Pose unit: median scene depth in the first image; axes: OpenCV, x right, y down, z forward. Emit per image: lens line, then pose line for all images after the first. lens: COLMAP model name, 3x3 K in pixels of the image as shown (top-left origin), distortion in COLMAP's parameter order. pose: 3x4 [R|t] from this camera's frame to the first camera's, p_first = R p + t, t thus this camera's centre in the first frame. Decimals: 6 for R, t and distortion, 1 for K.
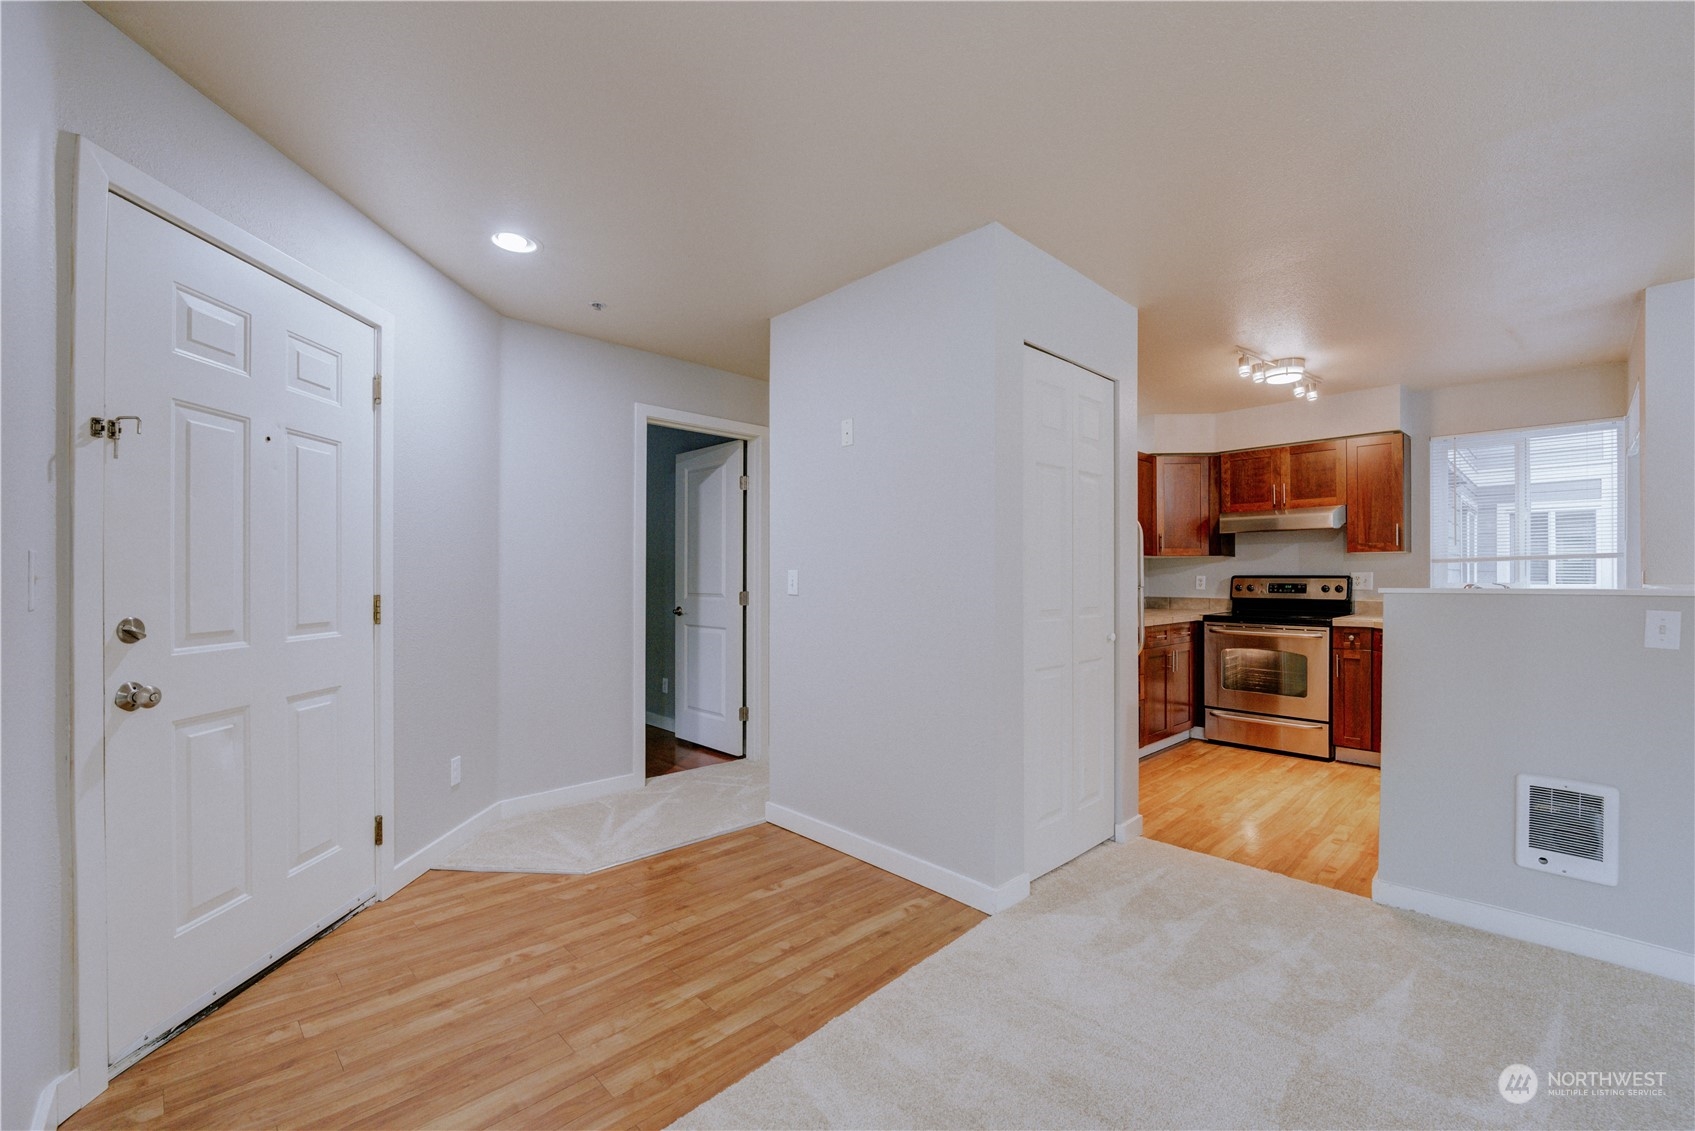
lens RADIAL K [[688.6, 0, 838.7], [0, 688.6, 580.8], [0, 0, 1]] dist [-0.007983, -0.002812]
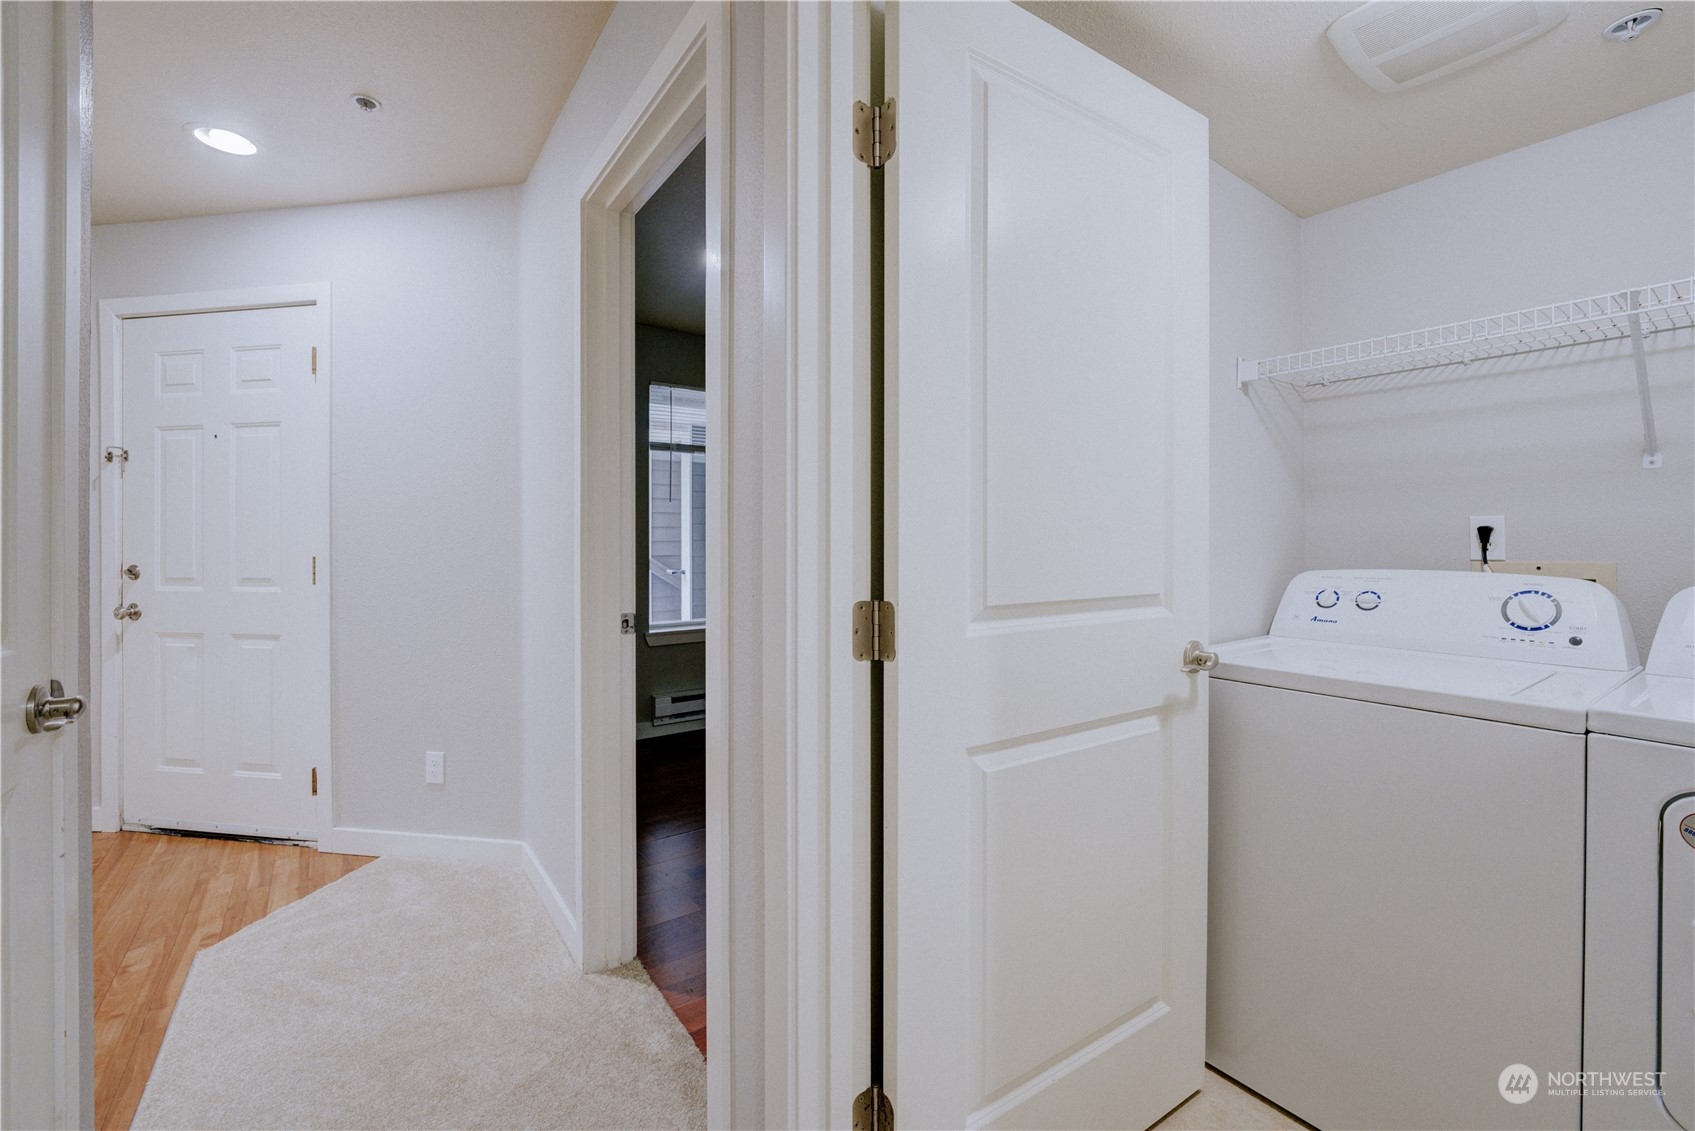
lens RADIAL K [[688.6, 0, 818.2], [0, 688.6, 542.1], [0, 0, 1]] dist [-0.007983, -0.002812]
pose [[-0.134287, 0.002135, -0.990940, 0.224304], [-0.000355, 0.999998, 0.002202, -0.003823], [0.990942, 0.000648, -0.134286, 1.622771]]
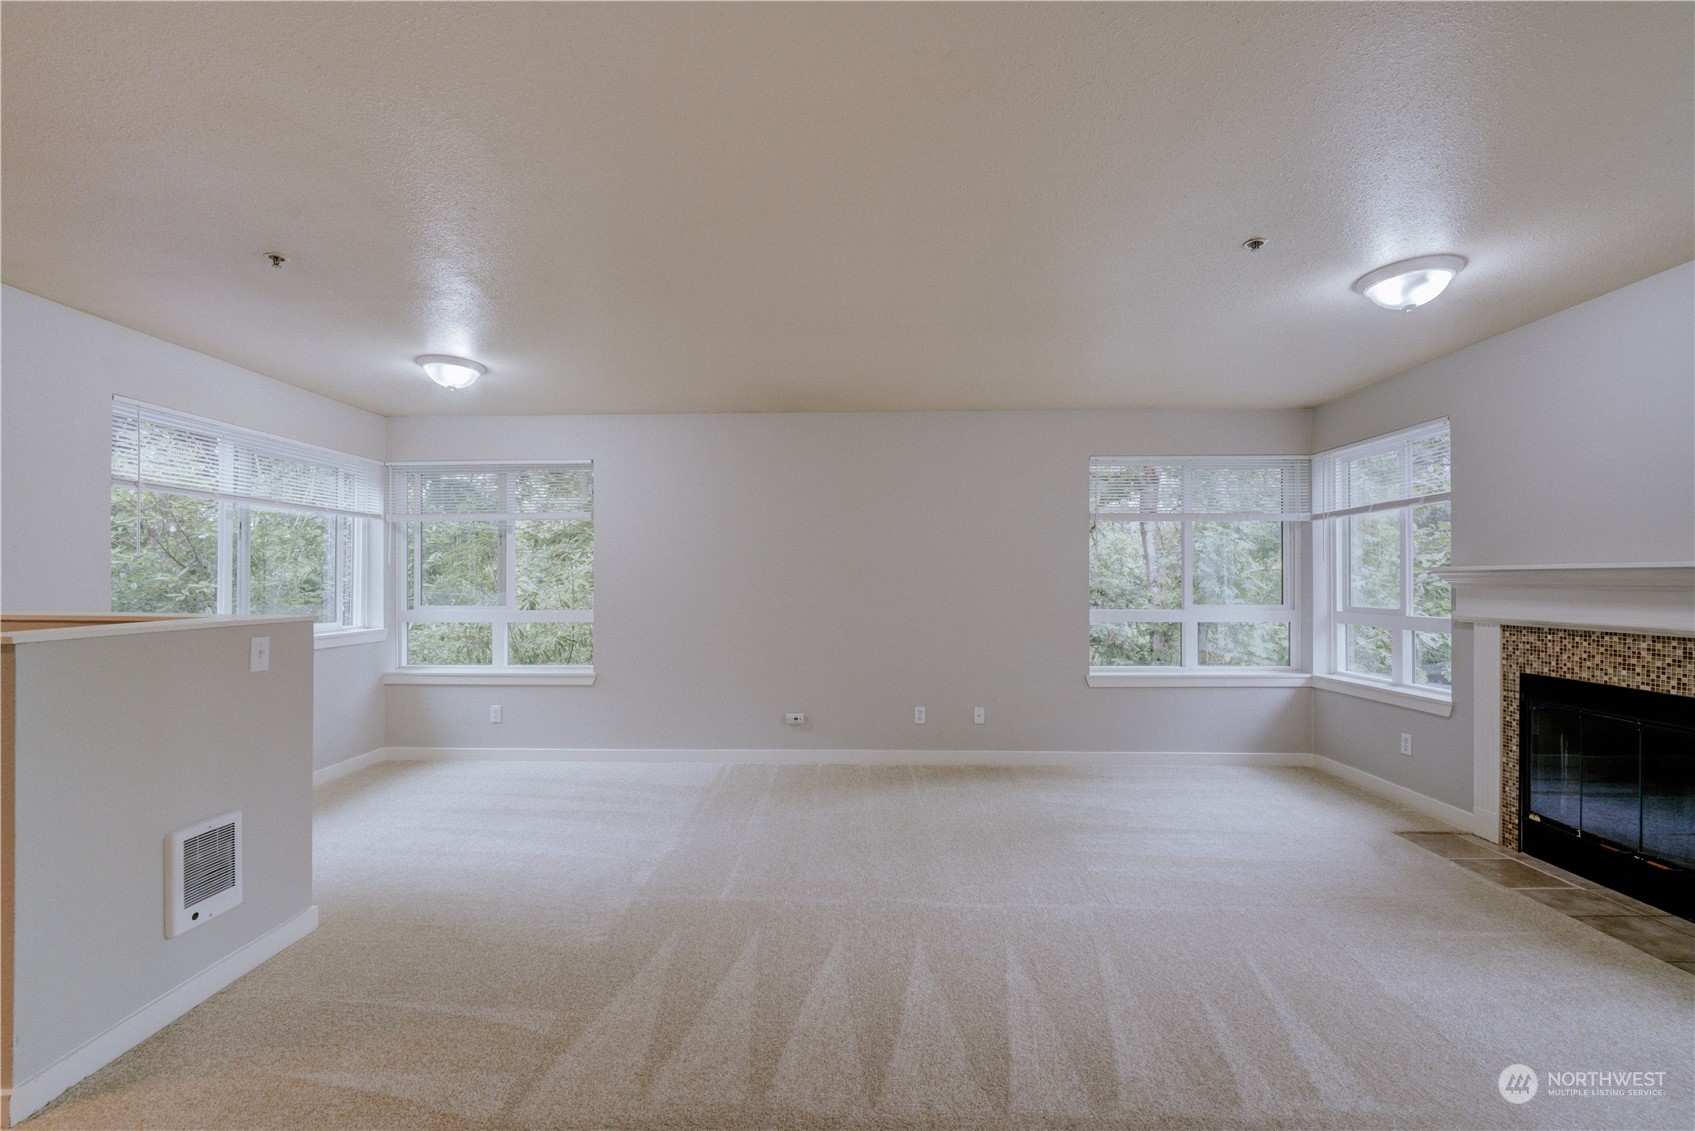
lens RADIAL K [[688.6, 0, 837.4], [0, 688.6, 569.8], [0, 0, 1]] dist [-0.007983, -0.002812]
pose [[-0.705965, 0.008005, 0.708201, -0.185836], [0.002565, 0.999958, -0.008746, -0.038903], [-0.708242, -0.004358, -0.705956, 0.775097]]
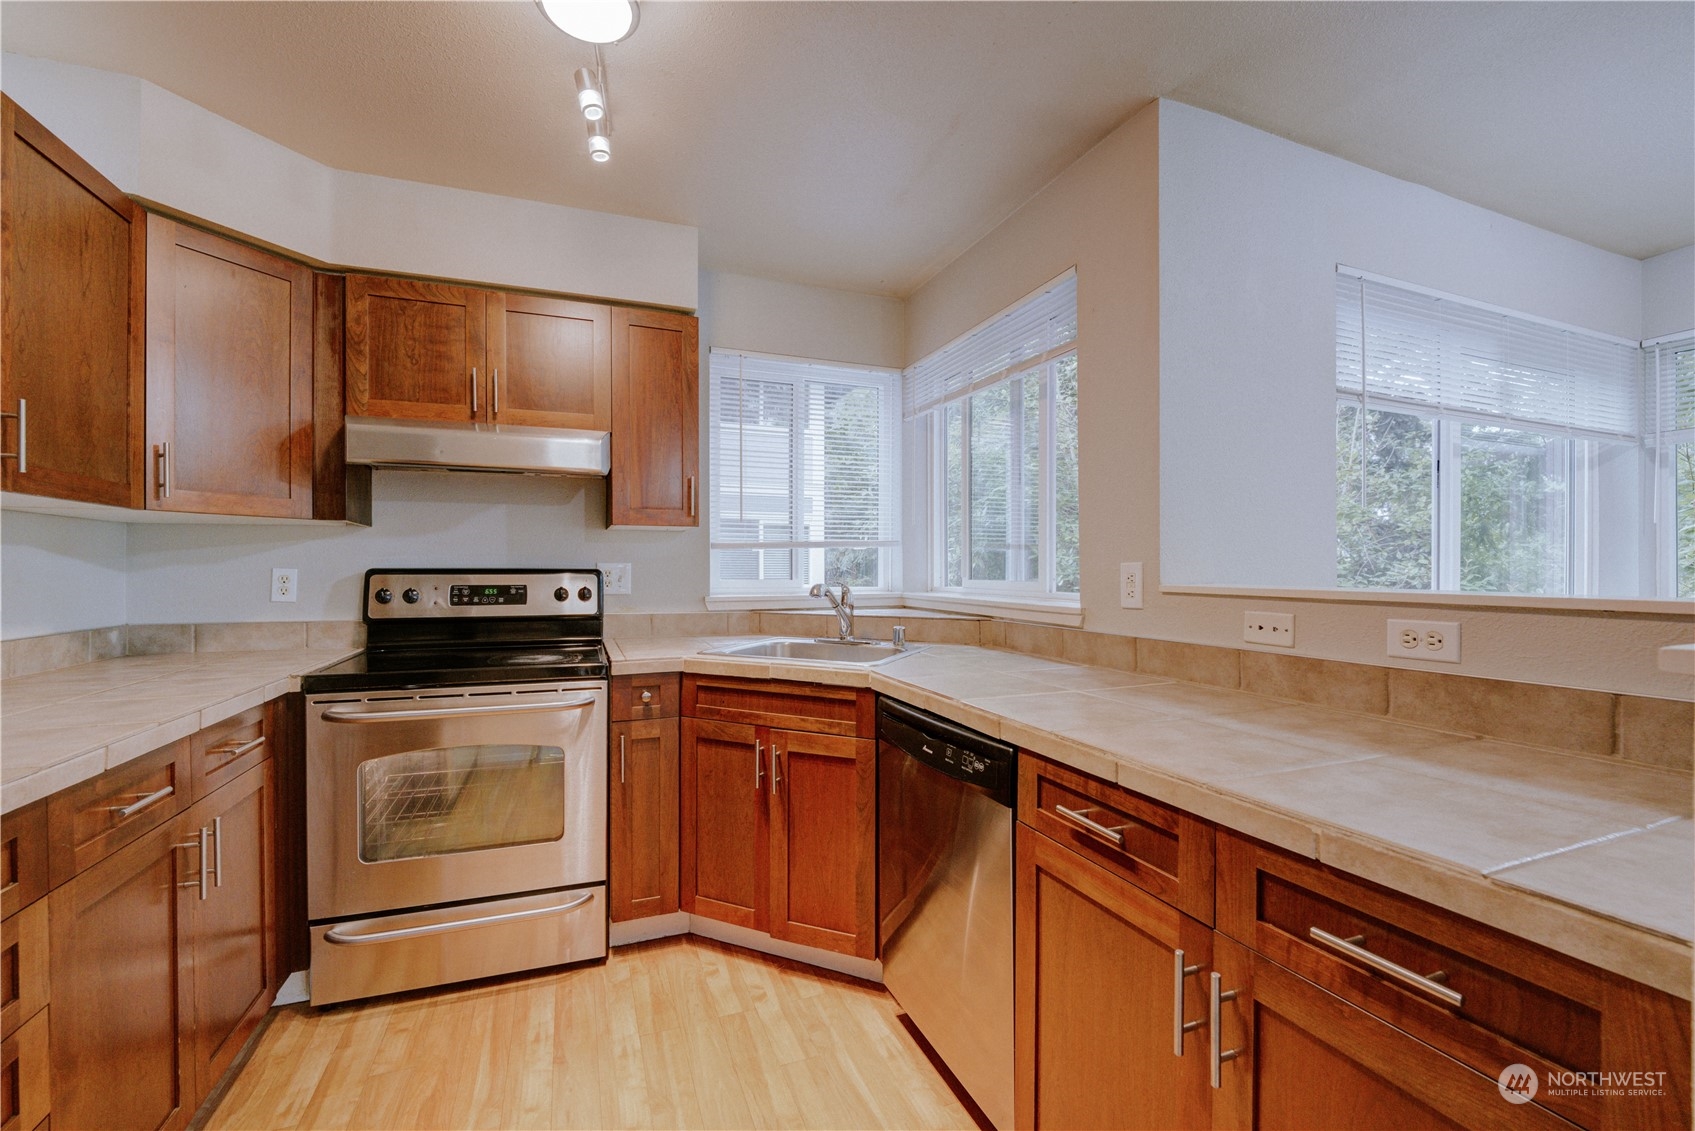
lens RADIAL K [[688.6, 0, 831.0], [0, 688.6, 569.7], [0, 0, 1]] dist [-0.007983, -0.002812]
pose [[0.373065, 0.000094, 0.927805, 0.501047], [0.002686, 0.999996, -0.001182, -0.009208], [-0.927801, 0.002933, 0.373063, 1.015268]]
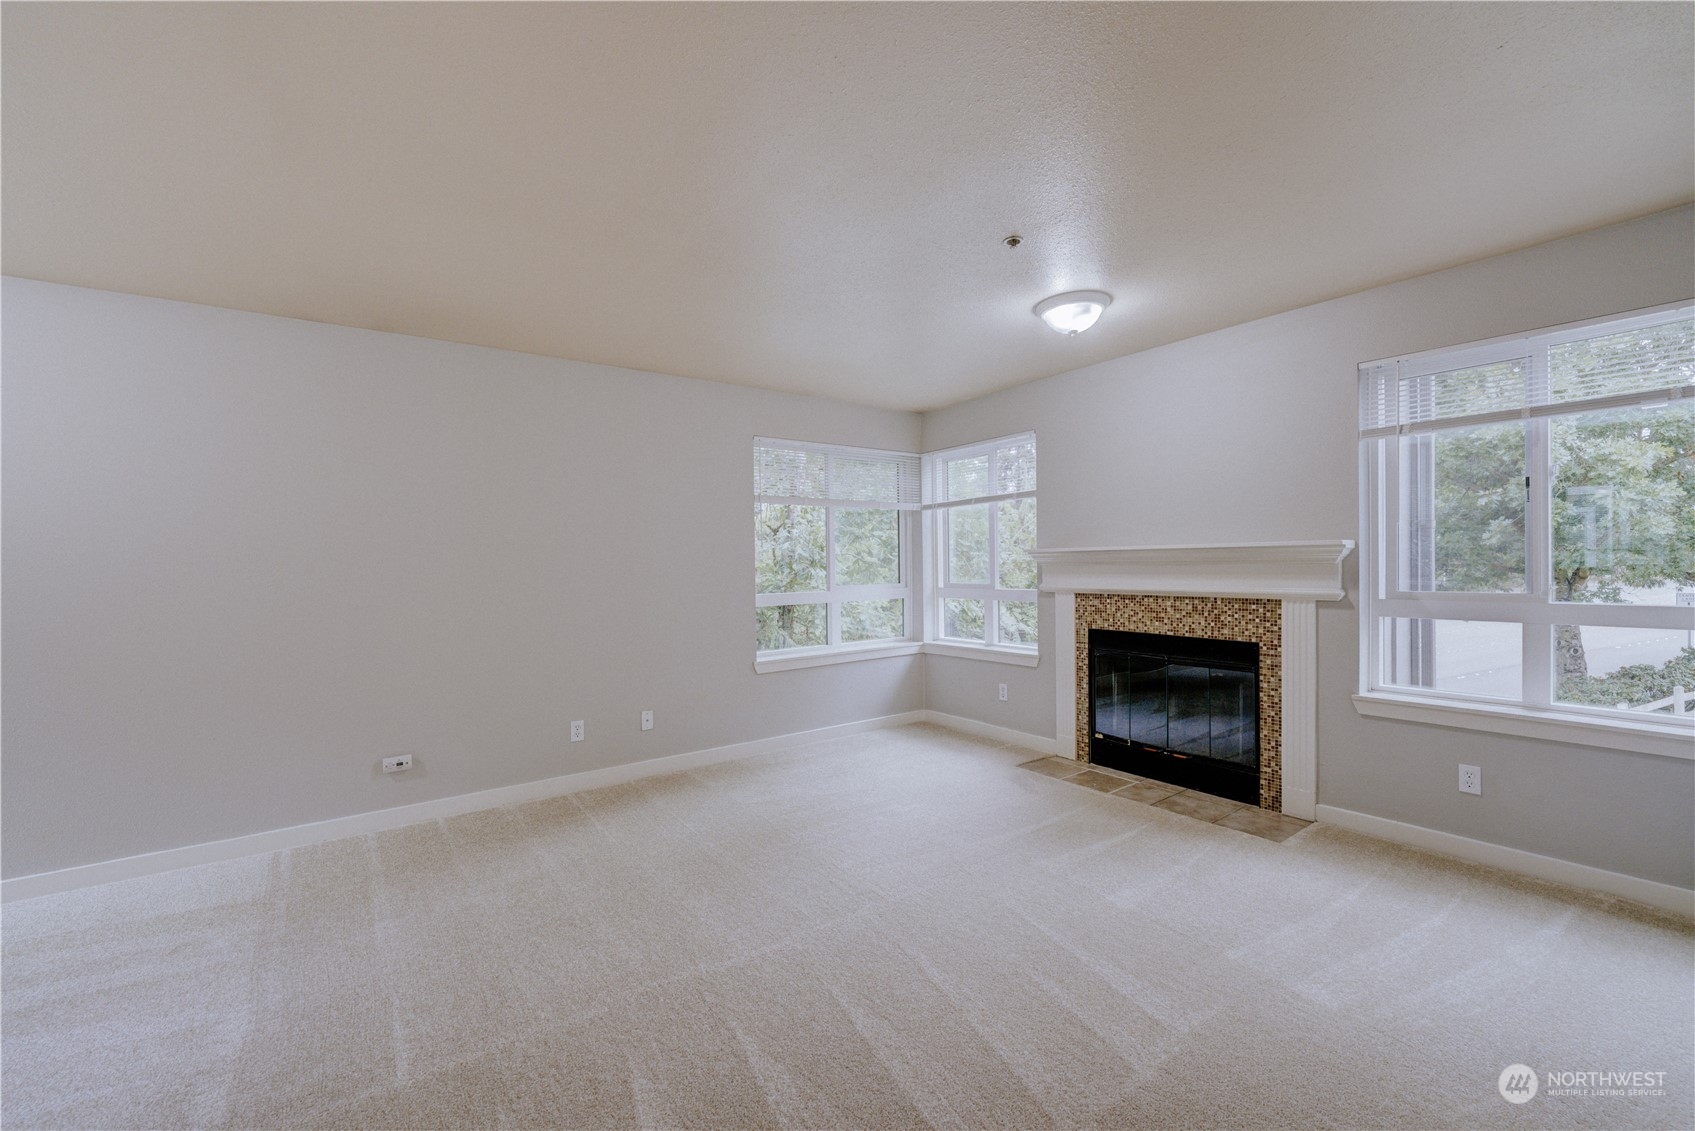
lens RADIAL K [[688.6, 0, 842.5], [0, 688.6, 566.7], [0, 0, 1]] dist [-0.007983, -0.002812]
pose [[-0.991751, 0.012629, 0.127557, 0.136663], [0.014360, 0.999817, 0.012668, -0.038151], [-0.127373, 0.014395, -0.991750, 0.742876]]
